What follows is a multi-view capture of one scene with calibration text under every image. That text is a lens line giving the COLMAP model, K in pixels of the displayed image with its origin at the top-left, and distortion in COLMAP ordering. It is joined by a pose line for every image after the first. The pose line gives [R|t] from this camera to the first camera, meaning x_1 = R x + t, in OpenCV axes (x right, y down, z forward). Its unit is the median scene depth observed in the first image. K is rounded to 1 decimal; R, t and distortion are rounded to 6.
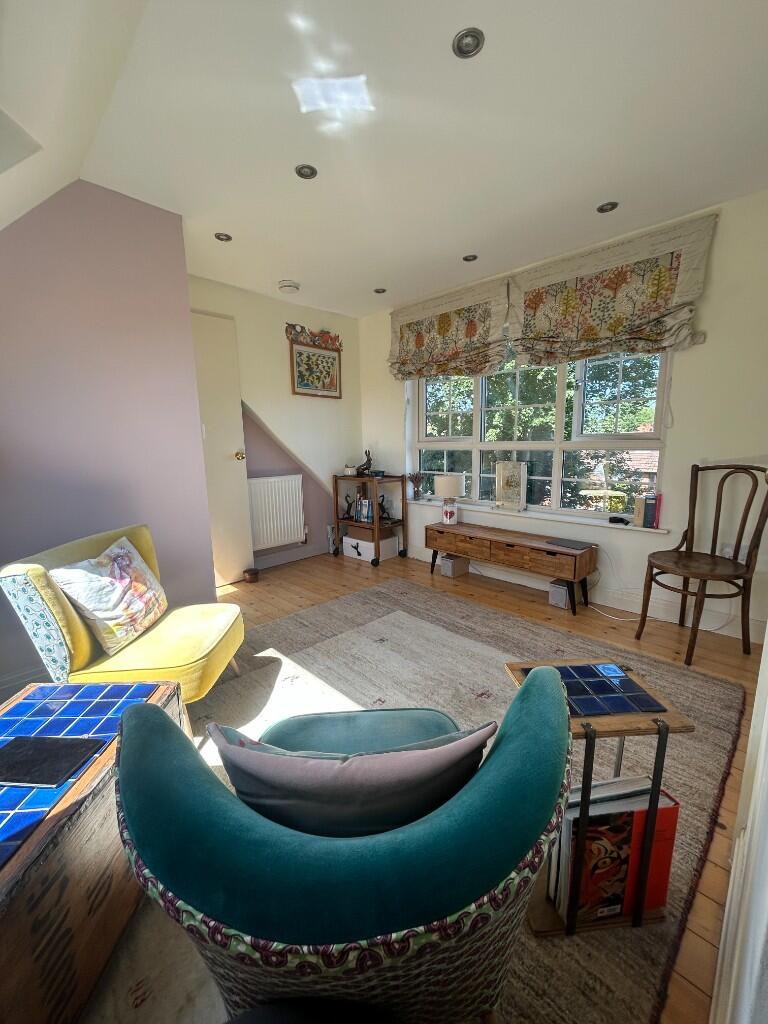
lens RADIAL K [[410.1, 0, 381.2], [0, 410.1, 511.1], [0, 0, 1]] dist [-0.000420, 0.000029]
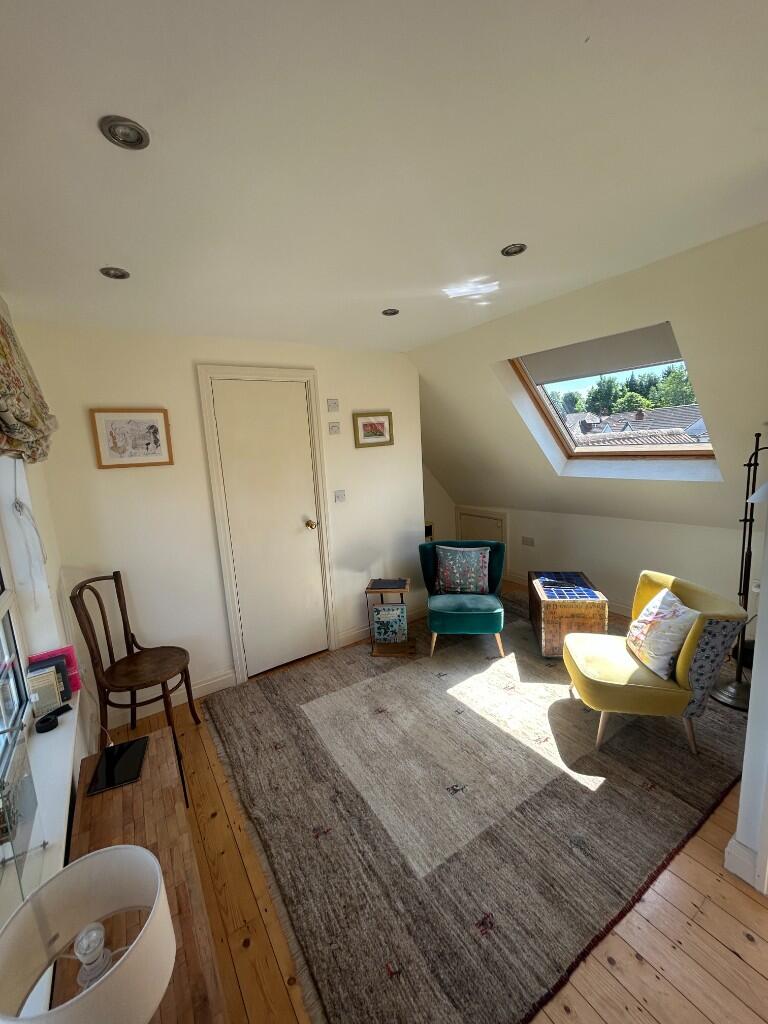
lens RADIAL K [[410.1, 0, 381.2], [0, 410.1, 511.1], [0, 0, 1]] dist [-0.000420, 0.000029]
pose [[-0.977062, 0.040094, 0.209148, -0.052976], [0.107095, 0.941399, 0.319841, -0.534453], [-0.184068, 0.334903, -0.924099, 1.785365]]
